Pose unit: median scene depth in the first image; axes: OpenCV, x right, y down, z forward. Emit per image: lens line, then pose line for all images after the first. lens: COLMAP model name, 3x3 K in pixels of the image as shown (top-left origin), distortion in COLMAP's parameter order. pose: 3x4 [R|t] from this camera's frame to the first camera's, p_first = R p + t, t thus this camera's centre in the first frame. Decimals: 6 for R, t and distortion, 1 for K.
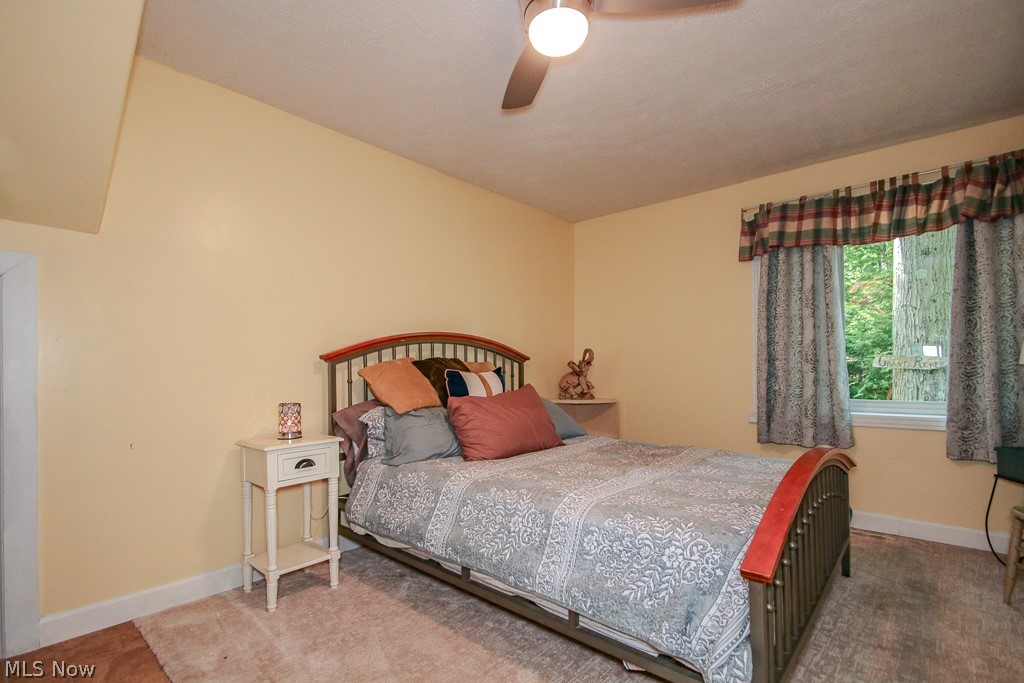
lens RADIAL K [[480.5, 0, 512.0], [0, 480.5, 359.3], [0, 0, 1]] dist [0.032401, -0.026536]
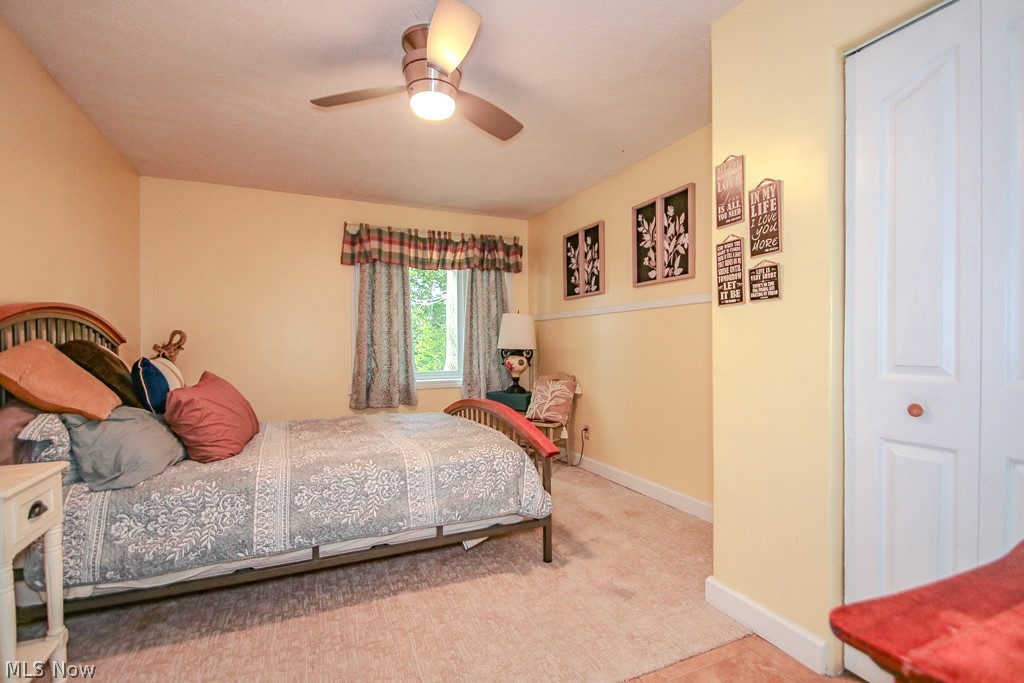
lens RADIAL K [[479.3, 0, 508.2], [0, 479.3, 347.8], [0, 0, 1]] dist [0.024370, -0.018882]
pose [[0.408413, -0.000711, 0.912797, -0.574045], [-0.011511, 0.999916, 0.005929, -0.003157], [-0.912724, -0.012928, 0.408371, 0.143837]]
